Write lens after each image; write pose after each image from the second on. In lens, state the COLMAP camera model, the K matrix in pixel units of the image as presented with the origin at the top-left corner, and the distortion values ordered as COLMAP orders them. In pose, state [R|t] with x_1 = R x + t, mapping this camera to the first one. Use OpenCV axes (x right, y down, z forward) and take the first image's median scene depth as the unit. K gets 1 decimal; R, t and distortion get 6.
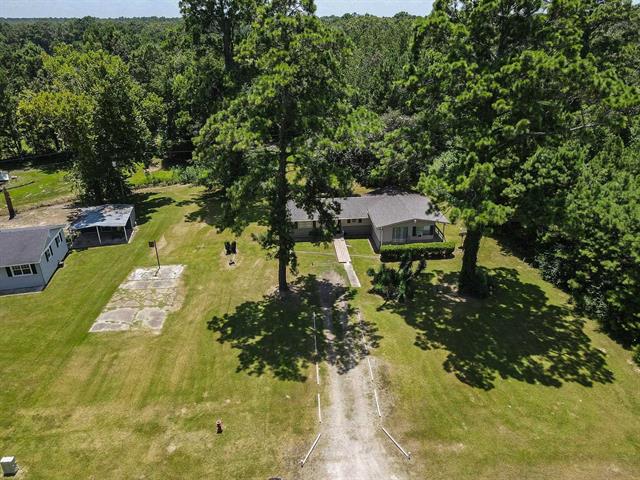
lens RADIAL K [[473.3, 0, 326.0], [0, 473.3, 236.2], [0, 0, 1]] dist [0.002296, 0.006937]
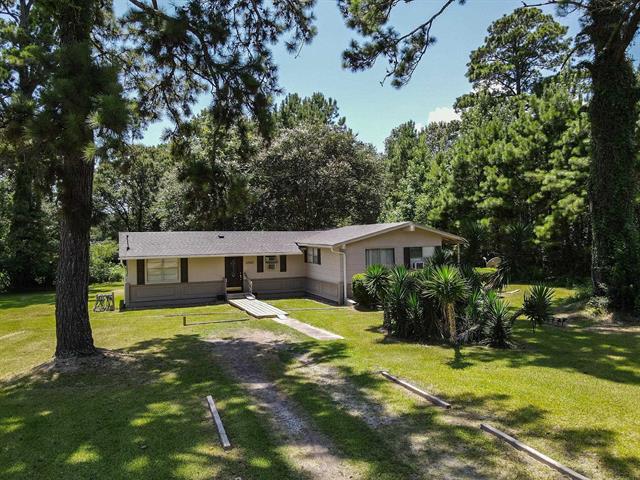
lens RADIAL K [[473.3, 0, 326.0], [0, 473.3, 236.2], [0, 0, 1]] dist [0.002296, 0.006937]
pose [[0.957836, -0.012845, 0.287028, -0.032691], [0.129183, 0.911580, -0.390300, 0.166187], [-0.256635, 0.410923, 0.874803, 0.685371]]
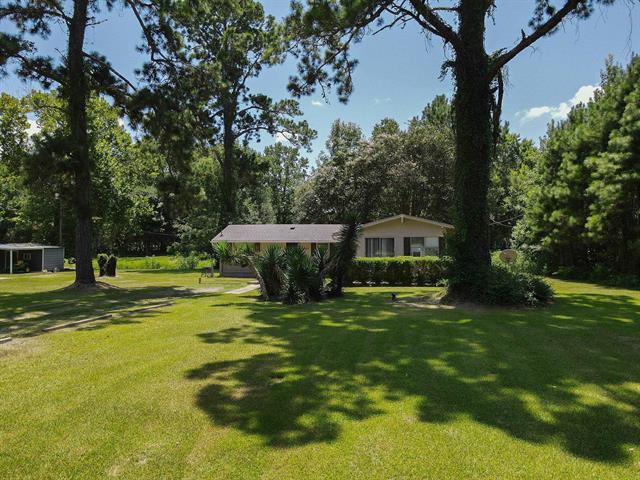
lens RADIAL K [[473.3, 0, 326.0], [0, 473.3, 236.2], [0, 0, 1]] dist [0.002296, 0.006937]
pose [[0.957381, -0.002621, -0.288816, 0.284094], [-0.116436, 0.911602, -0.394239, 0.226913], [0.264319, 0.411065, 0.872445, 0.587573]]
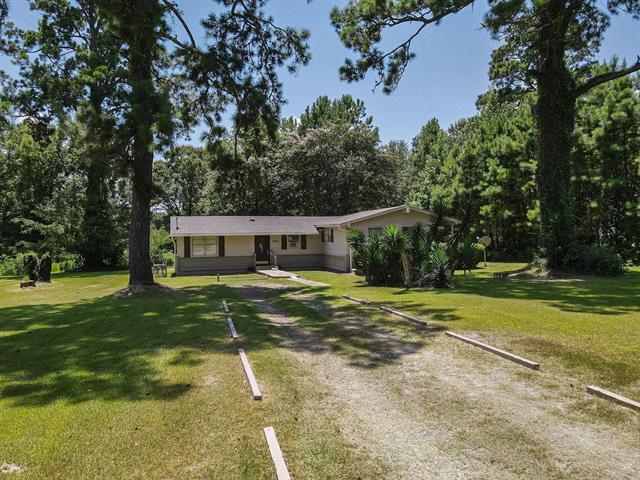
lens RADIAL K [[473.3, 0, 326.0], [0, 473.3, 236.2], [0, 0, 1]] dist [0.002296, 0.006937]
pose [[0.981159, -0.015112, 0.192610, -0.017312], [0.092335, 0.912391, -0.398769, 0.234829], [-0.169709, 0.409040, 0.896596, 0.590311]]
